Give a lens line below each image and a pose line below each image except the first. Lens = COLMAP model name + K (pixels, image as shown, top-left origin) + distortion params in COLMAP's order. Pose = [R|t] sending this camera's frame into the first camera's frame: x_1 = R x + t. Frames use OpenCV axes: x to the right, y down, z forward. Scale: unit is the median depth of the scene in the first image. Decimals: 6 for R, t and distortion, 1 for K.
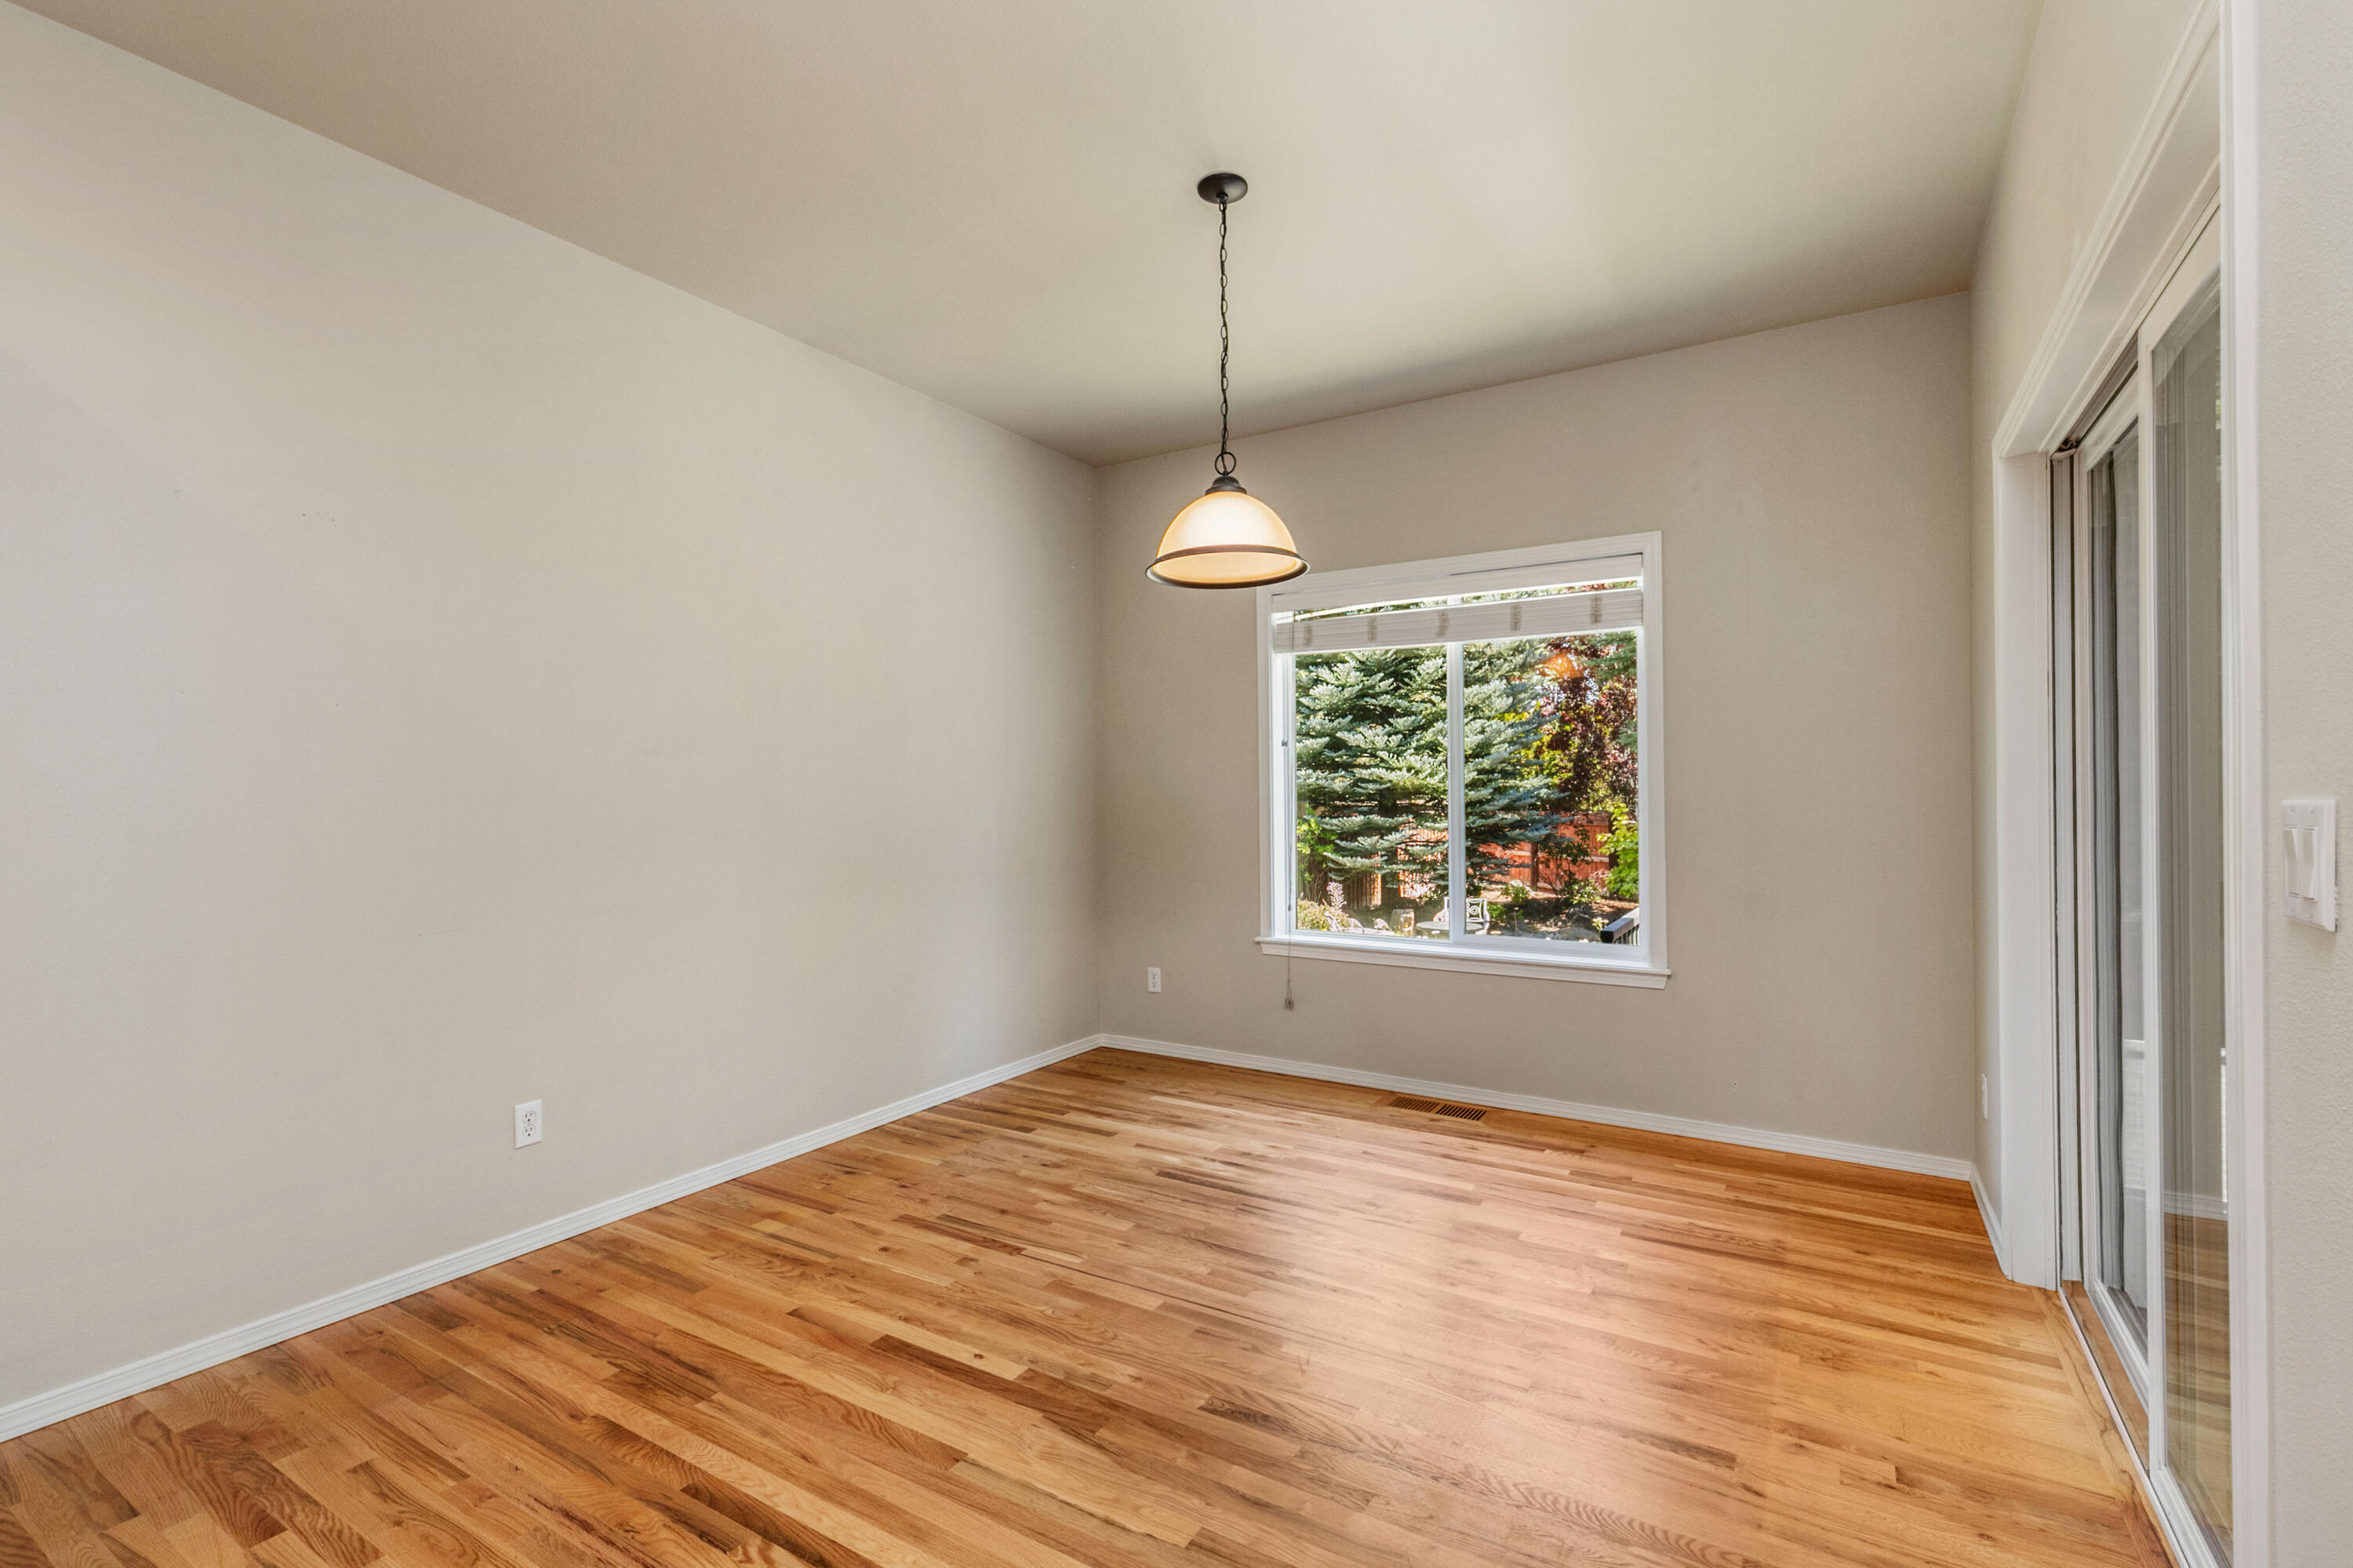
lens RADIAL K [[1068.1, 0, 1177.1], [0, 1068.1, 785.8], [0, 0, 1]] dist [0.007250, -0.000402]
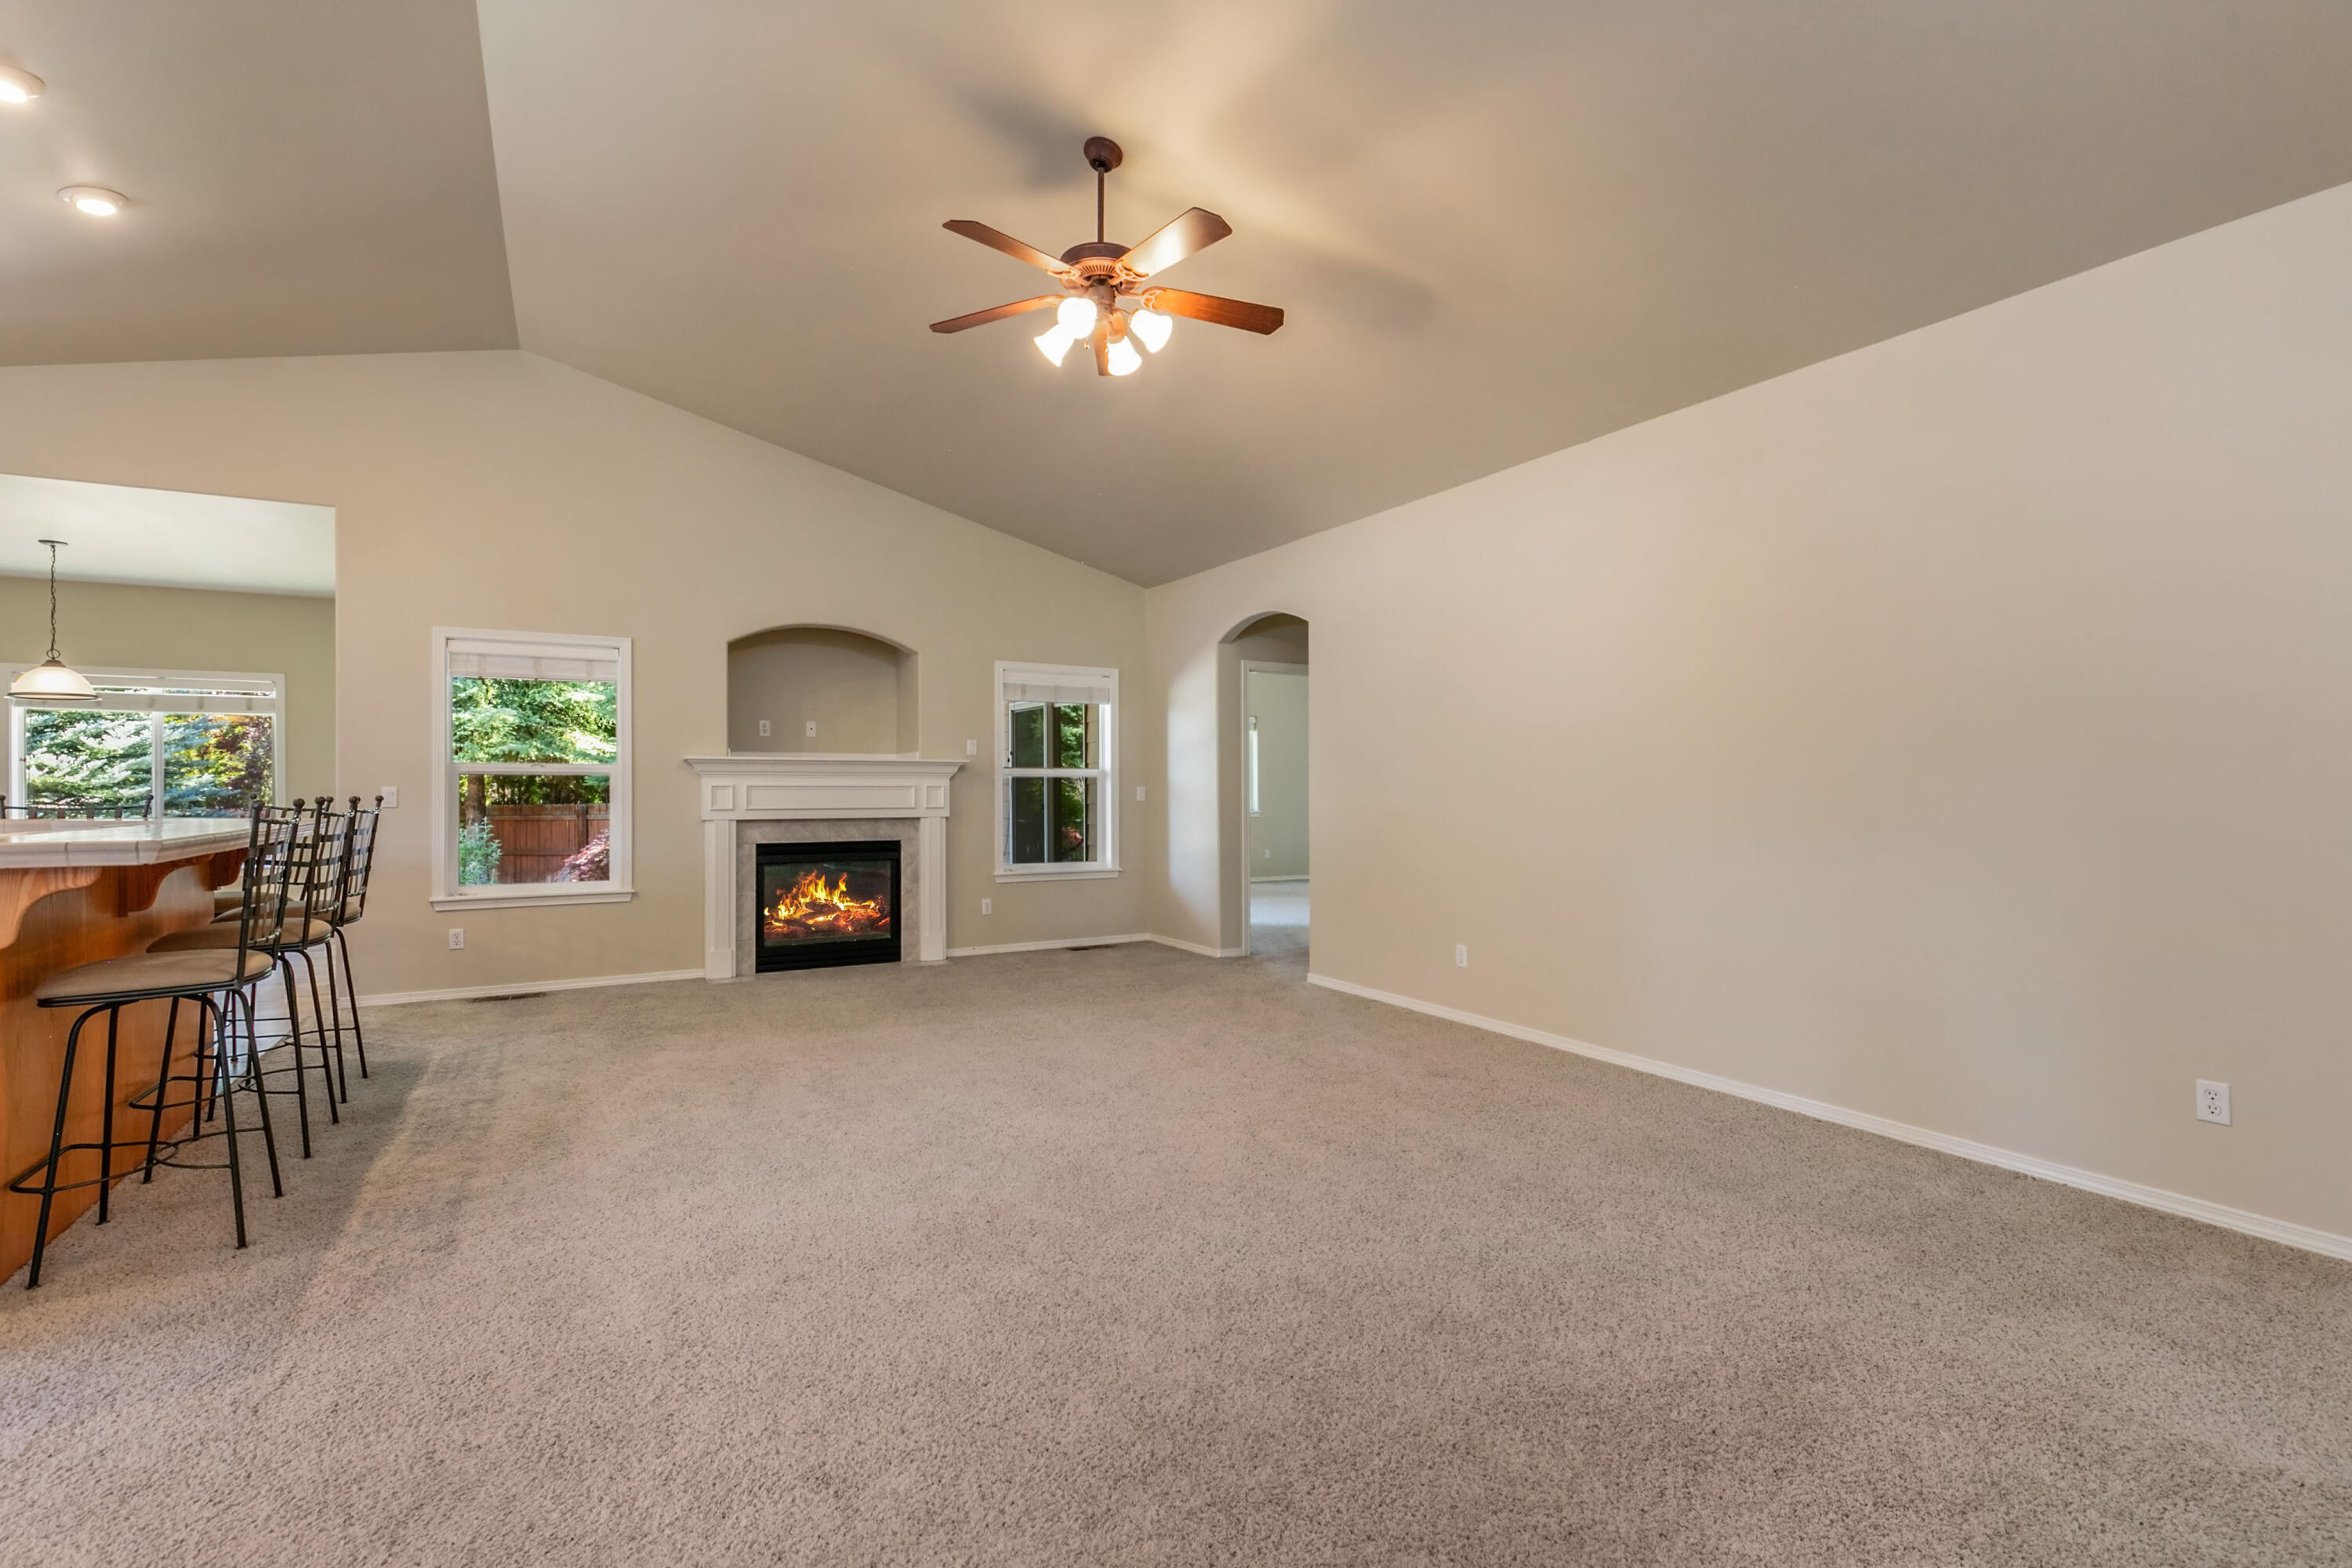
lens RADIAL K [[1067.7, 0, 1176.6], [0, 1067.7, 785.8], [0, 0, 1]] dist [0.007250, -0.000402]
pose [[0.483545, 0.008253, 0.875280, -0.152336], [-0.007619, 0.999957, -0.005220, -0.000935], [-0.875286, -0.004145, 0.483588, -0.431525]]
